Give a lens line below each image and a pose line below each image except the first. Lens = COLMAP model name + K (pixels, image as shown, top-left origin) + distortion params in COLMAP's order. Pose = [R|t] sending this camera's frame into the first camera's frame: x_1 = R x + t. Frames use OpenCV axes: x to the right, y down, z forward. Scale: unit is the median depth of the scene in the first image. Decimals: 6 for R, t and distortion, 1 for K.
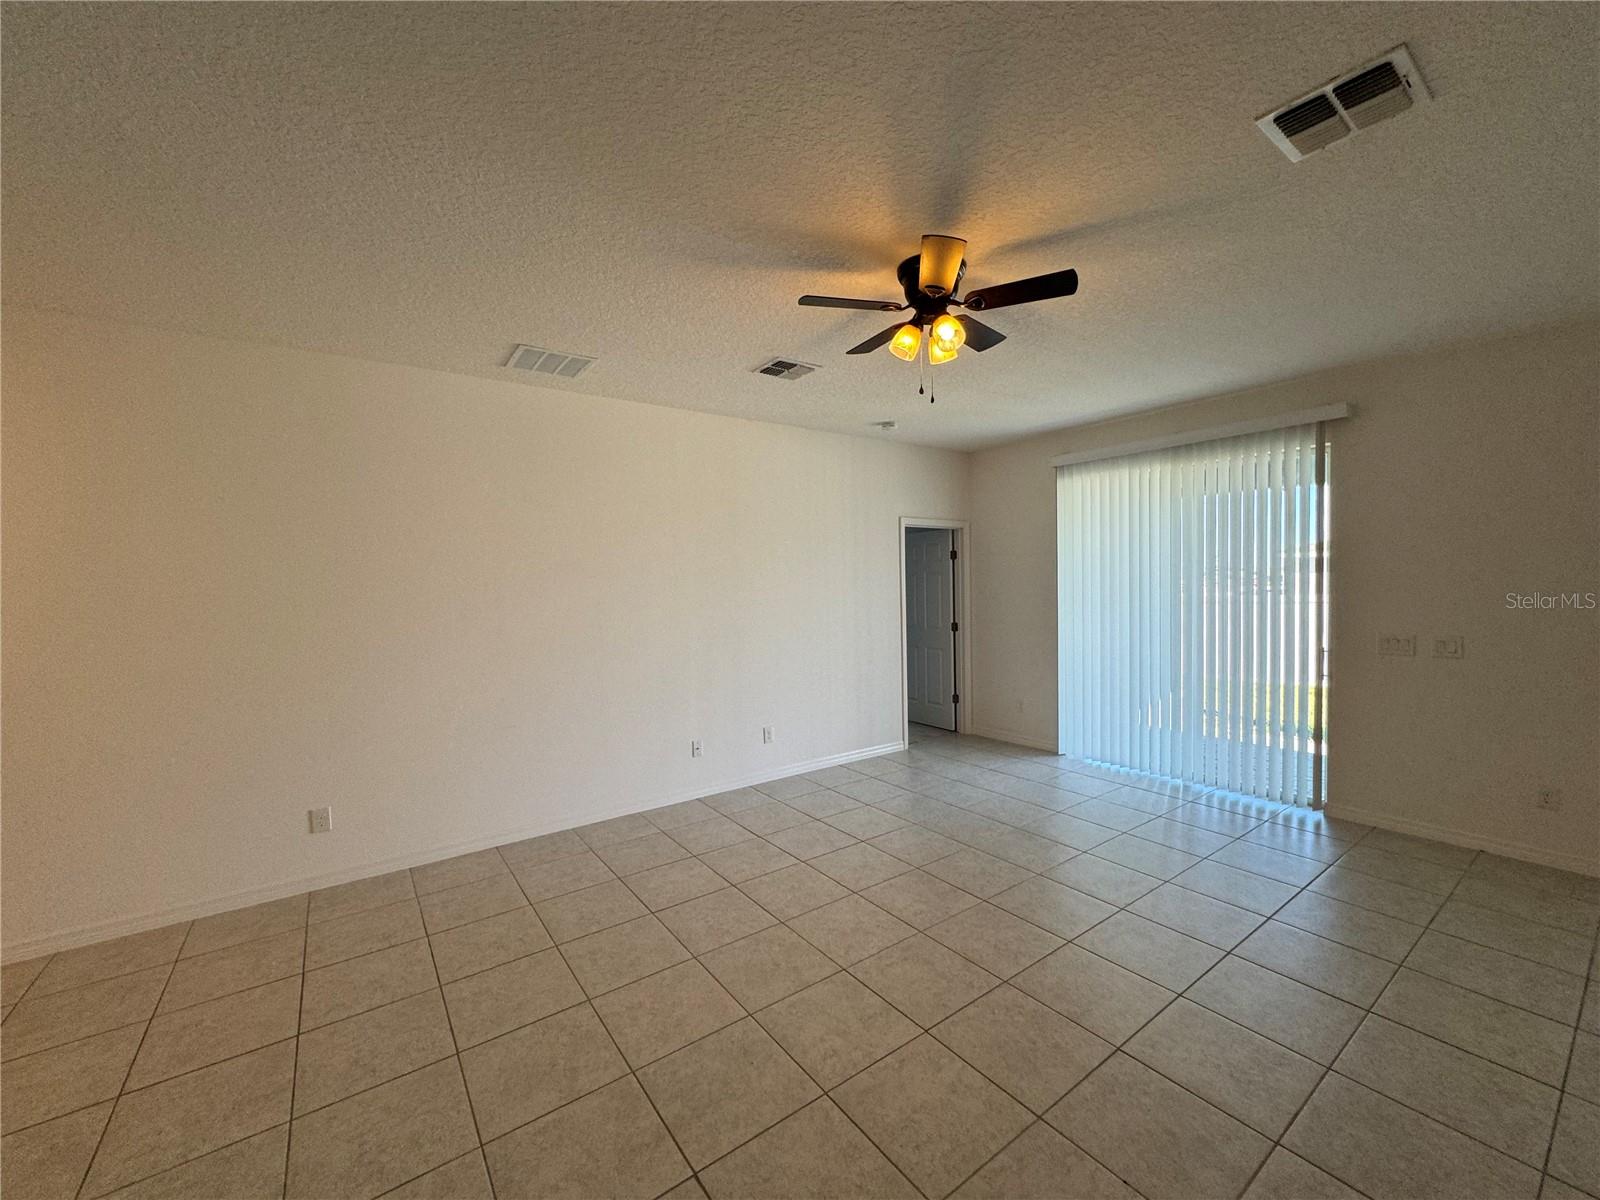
lens RADIAL K [[639.3, 0, 800.0], [0, 639.3, 600.0], [0, 0, 1]] dist [0.000708, 0.000306]
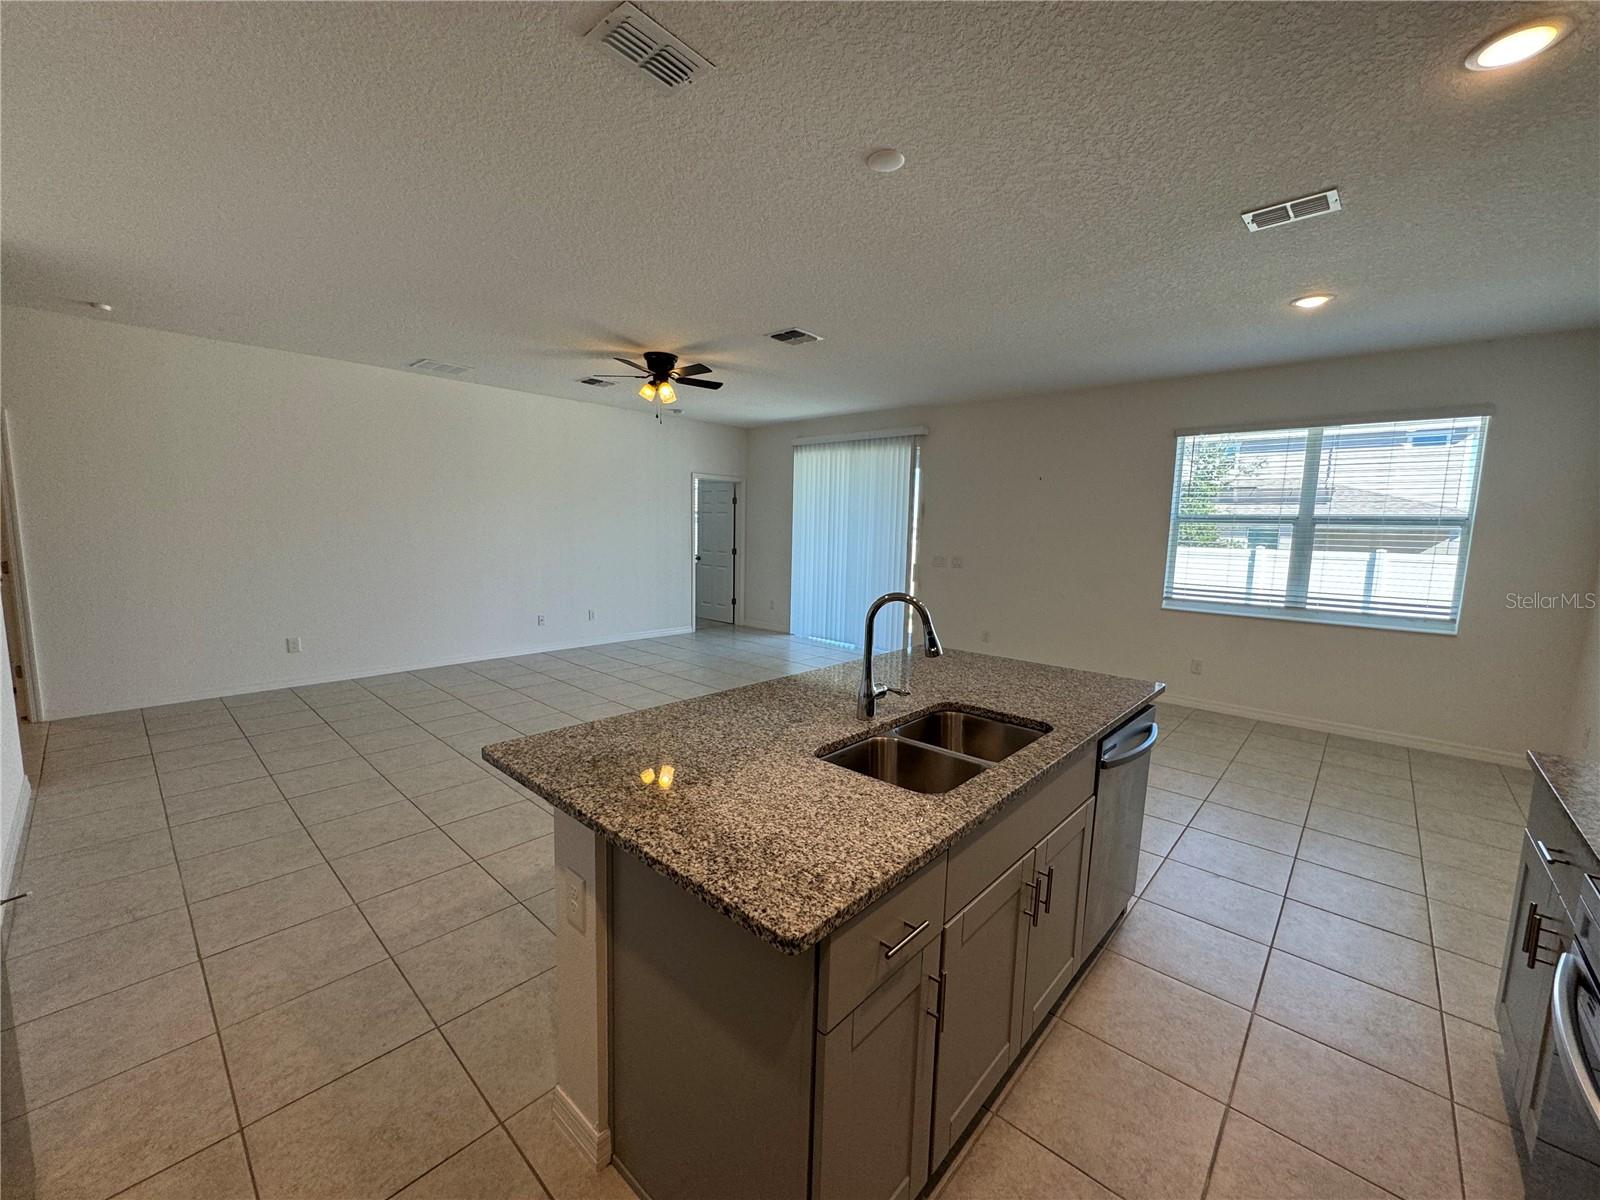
lens RADIAL K [[639.3, 0, 800.0], [0, 639.3, 600.0], [0, 0, 1]] dist [0.000708, 0.000306]
pose [[0.978329, 0.017523, 0.206313, 0.117163], [-0.035753, 0.995742, 0.084966, 0.029631], [-0.203946, -0.090501, 0.974790, -0.563607]]
